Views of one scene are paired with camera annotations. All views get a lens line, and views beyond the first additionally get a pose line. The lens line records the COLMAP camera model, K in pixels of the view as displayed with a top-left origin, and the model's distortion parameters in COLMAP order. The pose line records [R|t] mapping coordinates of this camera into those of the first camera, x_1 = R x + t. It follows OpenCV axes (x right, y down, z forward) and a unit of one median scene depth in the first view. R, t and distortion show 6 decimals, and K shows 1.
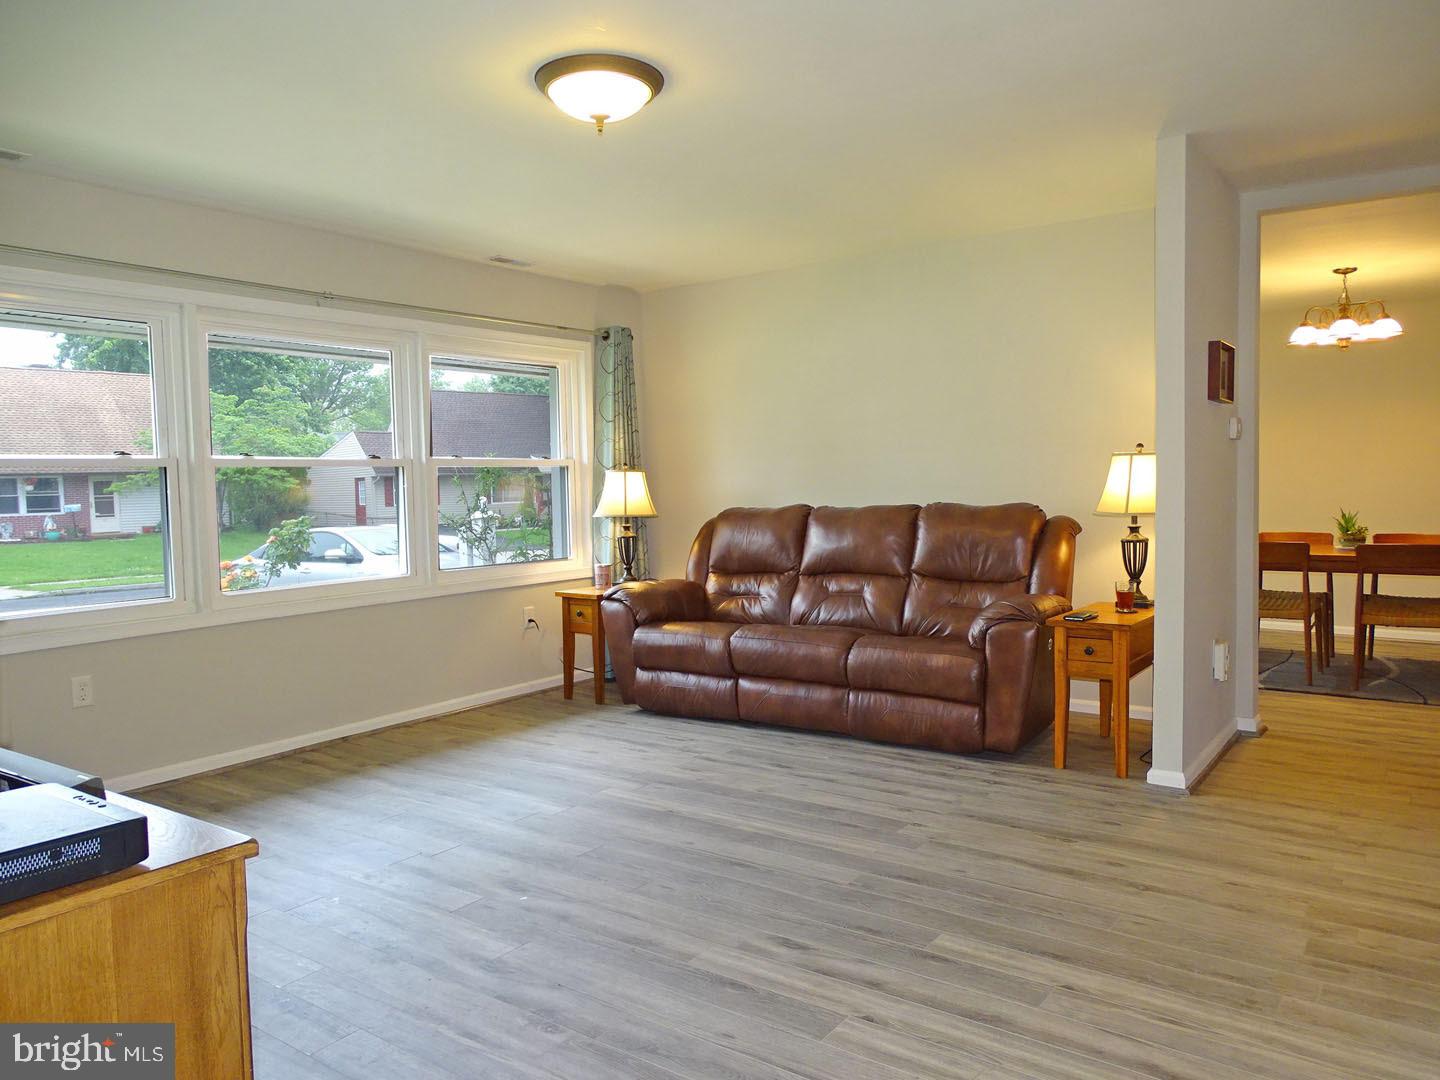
lens RADIAL K [[1030.2, 0, 728.8], [0, 1030.2, 536.1], [0, 0, 1]] dist [0.017708, -0.010748]
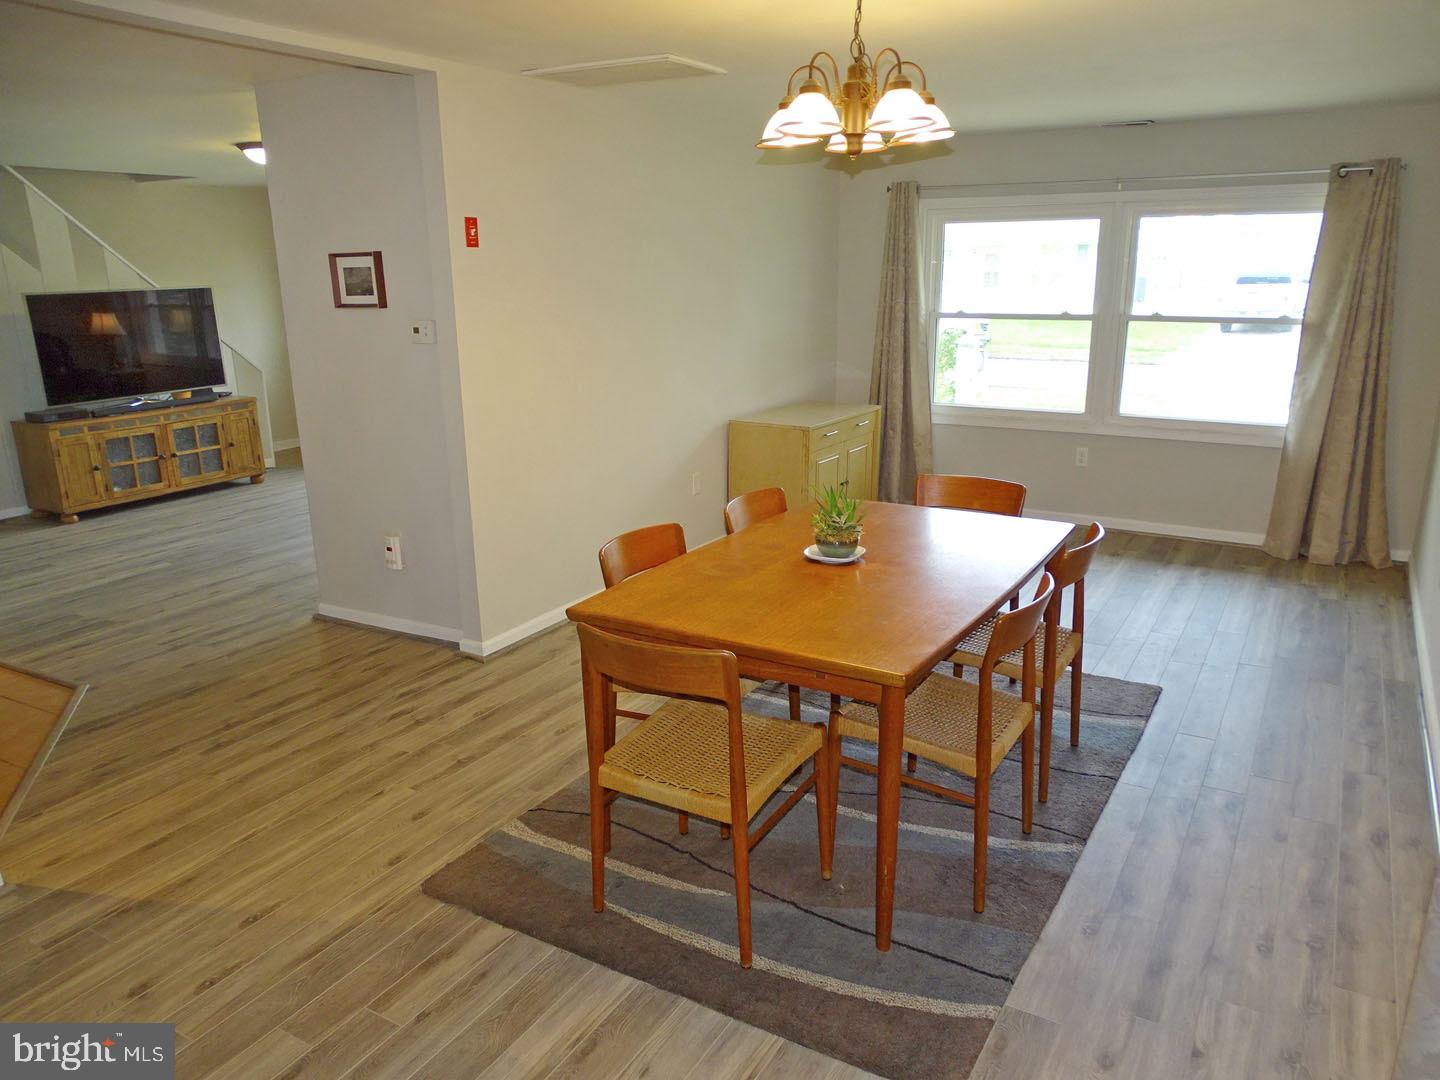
lens RADIAL K [[1030.2, 0, 728.8], [0, 1030.2, 536.1], [0, 0, 1]] dist [0.017708, -0.010748]
pose [[0.092762, 0.273414, -0.957413, 1.702071], [-0.028300, 0.961895, 0.271952, -0.225969], [0.995286, 0.001868, 0.096965, 1.365425]]
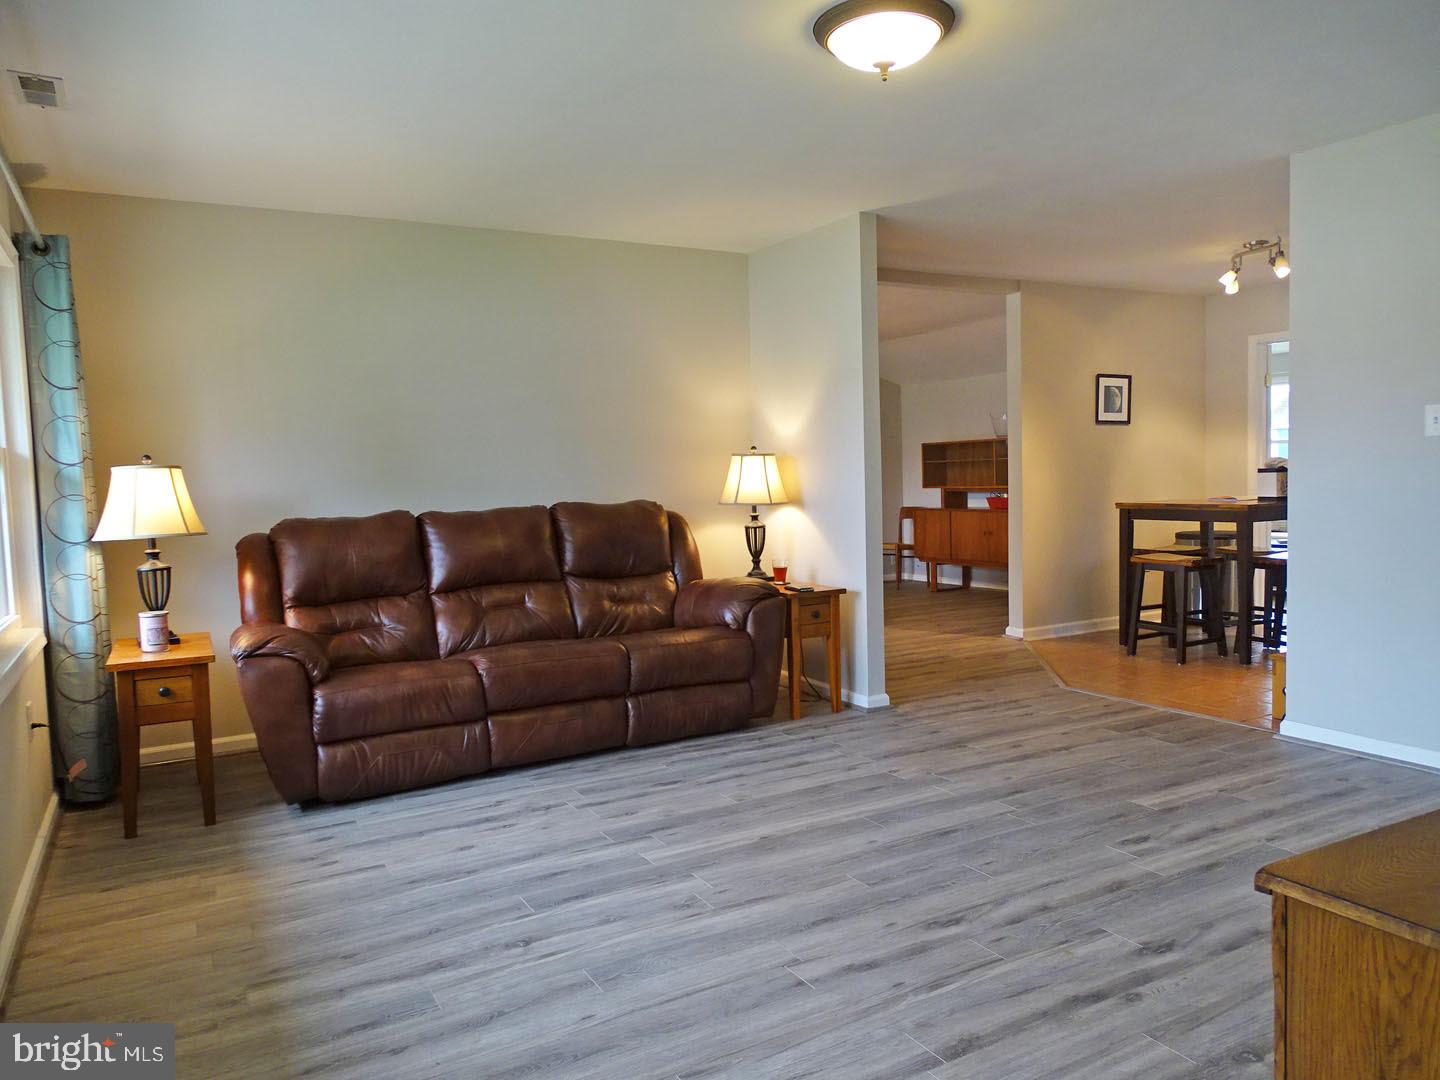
lens RADIAL K [[1030.2, 0, 728.8], [0, 1030.2, 536.1], [0, 0, 1]] dist [0.017708, -0.010748]
pose [[0.415481, -0.044583, 0.908509, -0.816772], [0.067519, 0.997554, 0.018075, -0.009677], [-0.907093, 0.053832, 0.417475, 0.607374]]
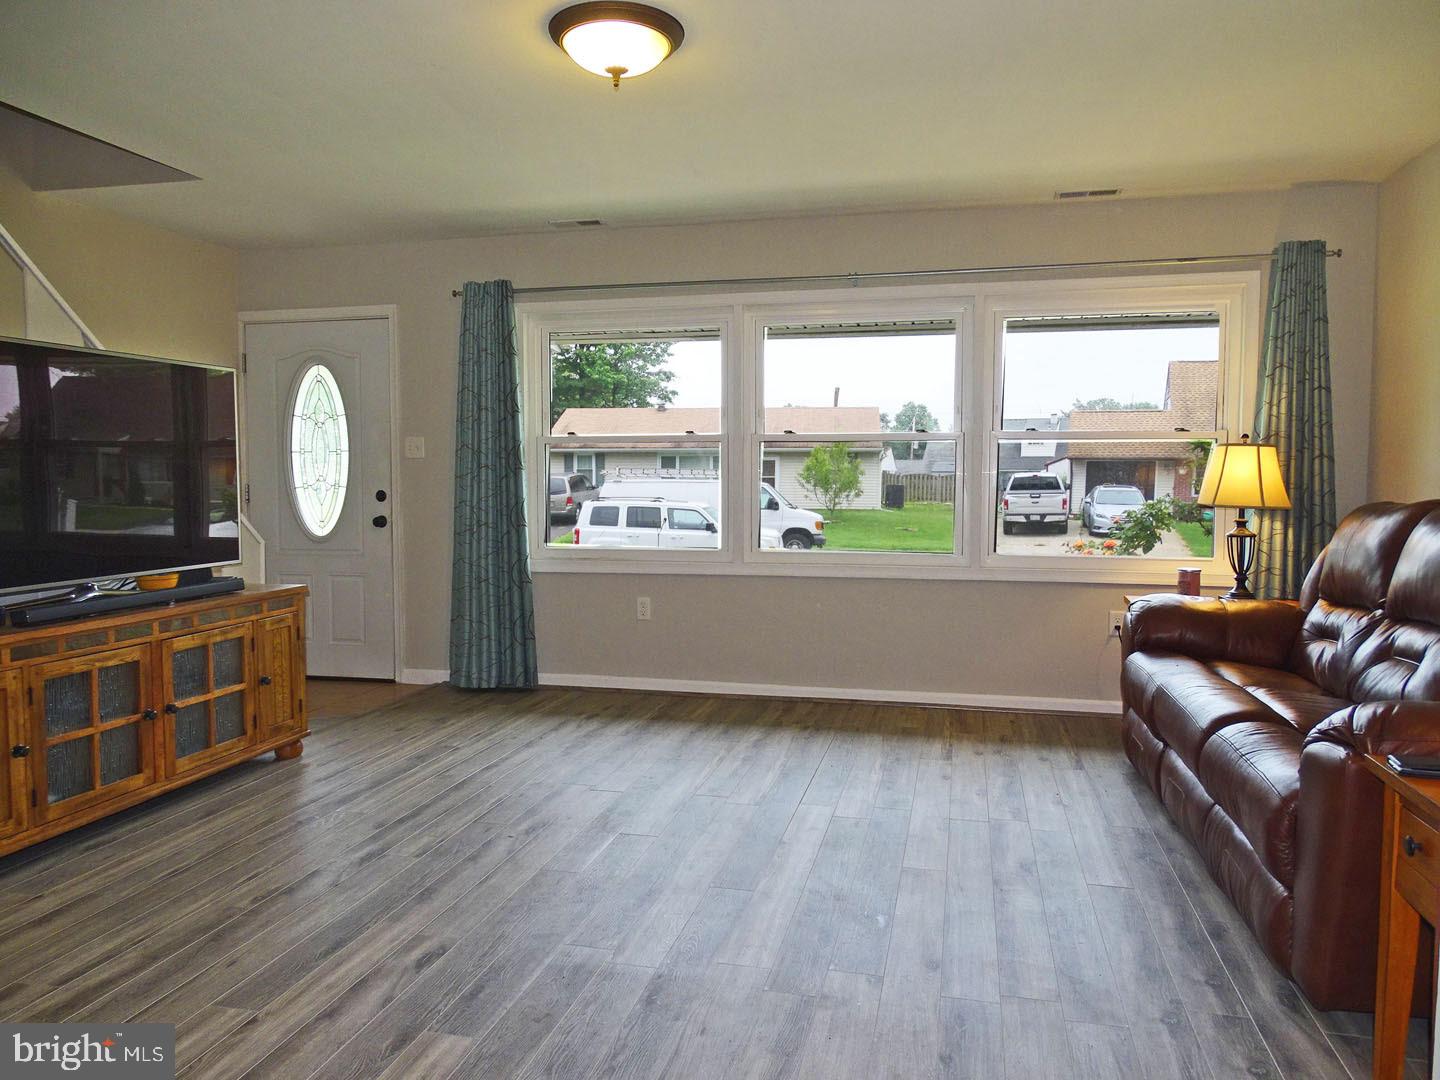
lens RADIAL K [[1030.2, 0, 728.8], [0, 1030.2, 536.1], [0, 0, 1]] dist [0.017708, -0.010748]
pose [[0.381796, 0.070504, -0.921553, 0.653961], [-0.053052, 0.997114, 0.054305, -0.027815], [0.922723, 0.028157, 0.384435, 0.589596]]
